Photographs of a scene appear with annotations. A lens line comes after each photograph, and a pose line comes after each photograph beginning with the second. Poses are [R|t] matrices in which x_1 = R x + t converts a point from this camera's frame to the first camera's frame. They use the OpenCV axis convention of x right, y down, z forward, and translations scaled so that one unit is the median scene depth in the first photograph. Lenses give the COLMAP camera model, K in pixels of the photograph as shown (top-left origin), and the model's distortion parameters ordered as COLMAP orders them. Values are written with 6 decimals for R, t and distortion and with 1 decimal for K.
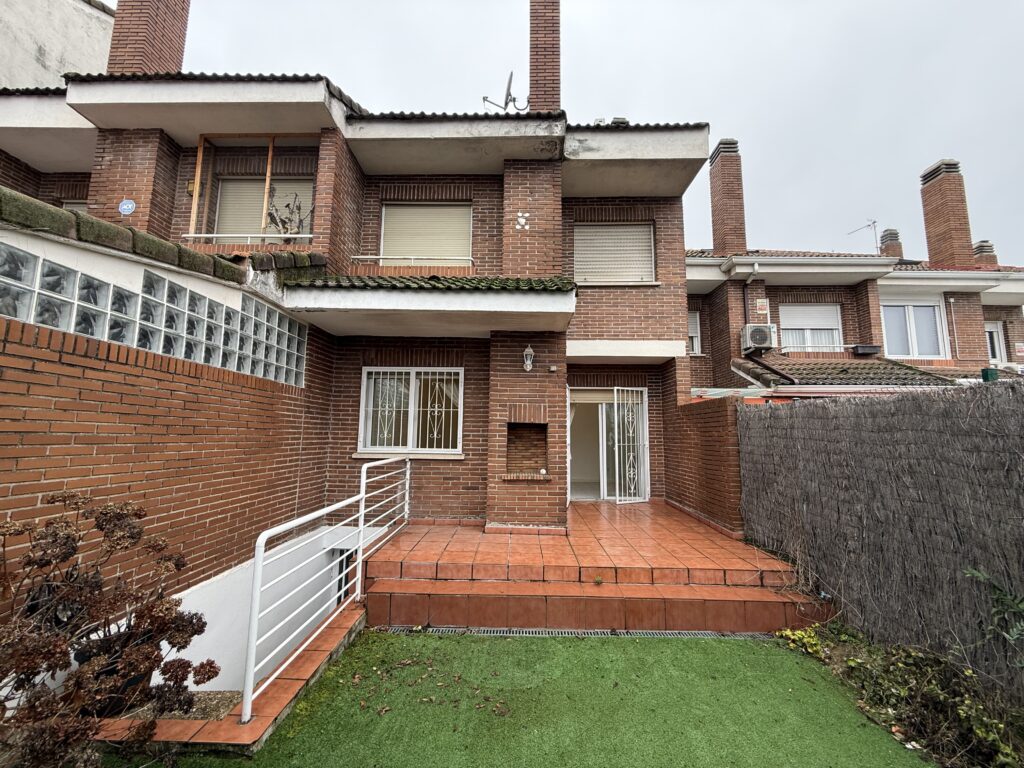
lens RADIAL K [[408.2, 0, 510.7], [0, 408.2, 386.2], [0, 0, 1]] dist [0.000149, -0.000588]
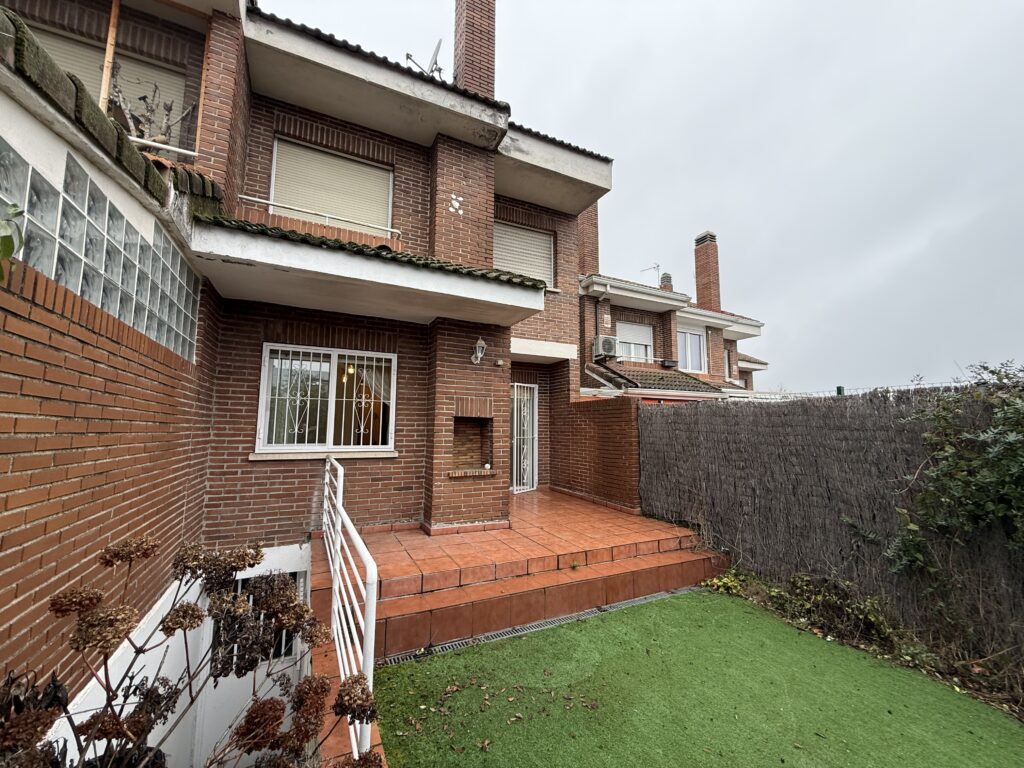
lens RADIAL K [[408.2, 0, 512.7], [0, 408.2, 386.3], [0, 0, 1]] dist [0.000149, -0.000588]
pose [[0.887163, 0.043843, 0.459369, -0.325671], [-0.052453, 0.998605, 0.005992, 0.006698], [-0.458465, -0.029412, 0.888225, 0.100852]]
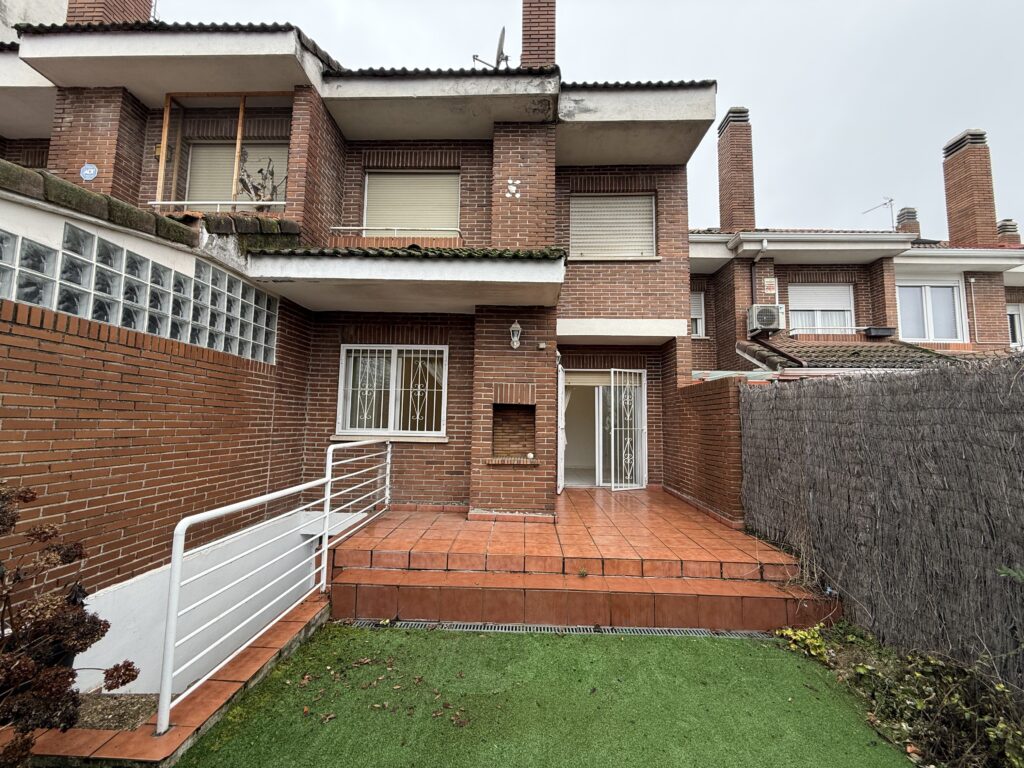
lens RADIAL K [[408.2, 0, 510.7], [0, 408.2, 386.3], [0, 0, 1]] dist [0.000149, -0.000588]
pose [[0.999919, 0.004611, -0.011862, 0.043885], [-0.004239, 0.999505, 0.031171, 0.020529], [0.012000, -0.031118, 0.999444, 0.065682]]
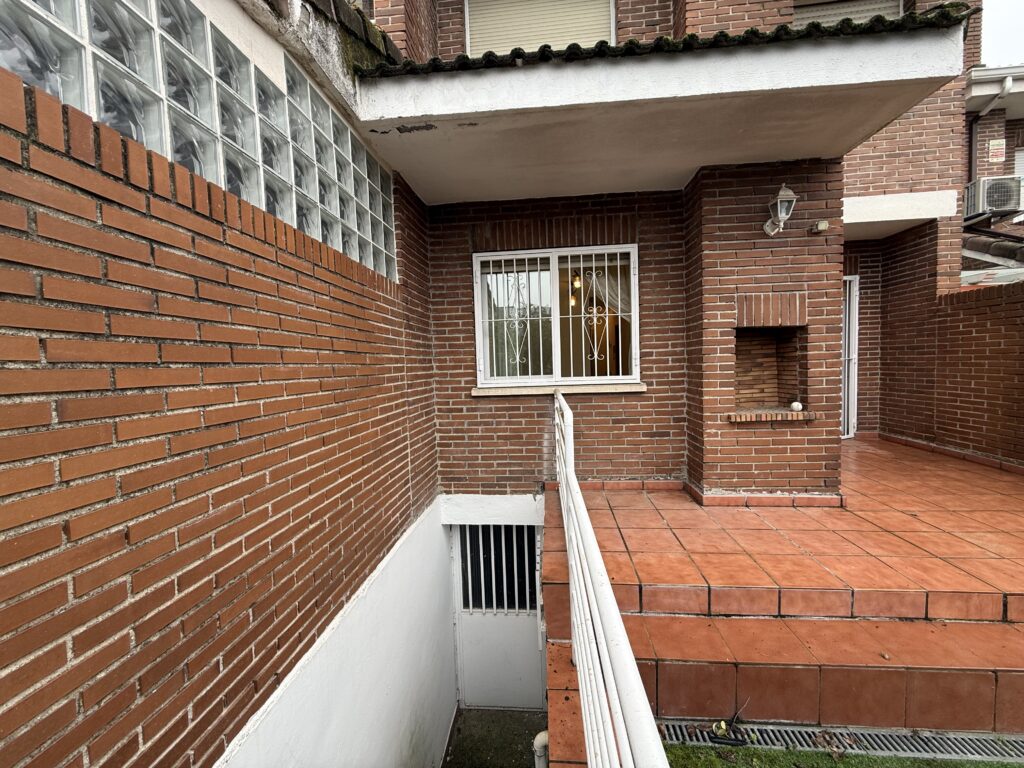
lens RADIAL K [[408.2, 0, 510.2], [0, 408.2, 387.0], [0, 0, 1]] dist [0.000149, -0.000588]
pose [[0.996140, -0.041314, -0.077455, -0.291855], [0.054338, 0.983170, 0.174424, 0.053079], [0.068945, -0.177959, 0.981620, 0.381757]]
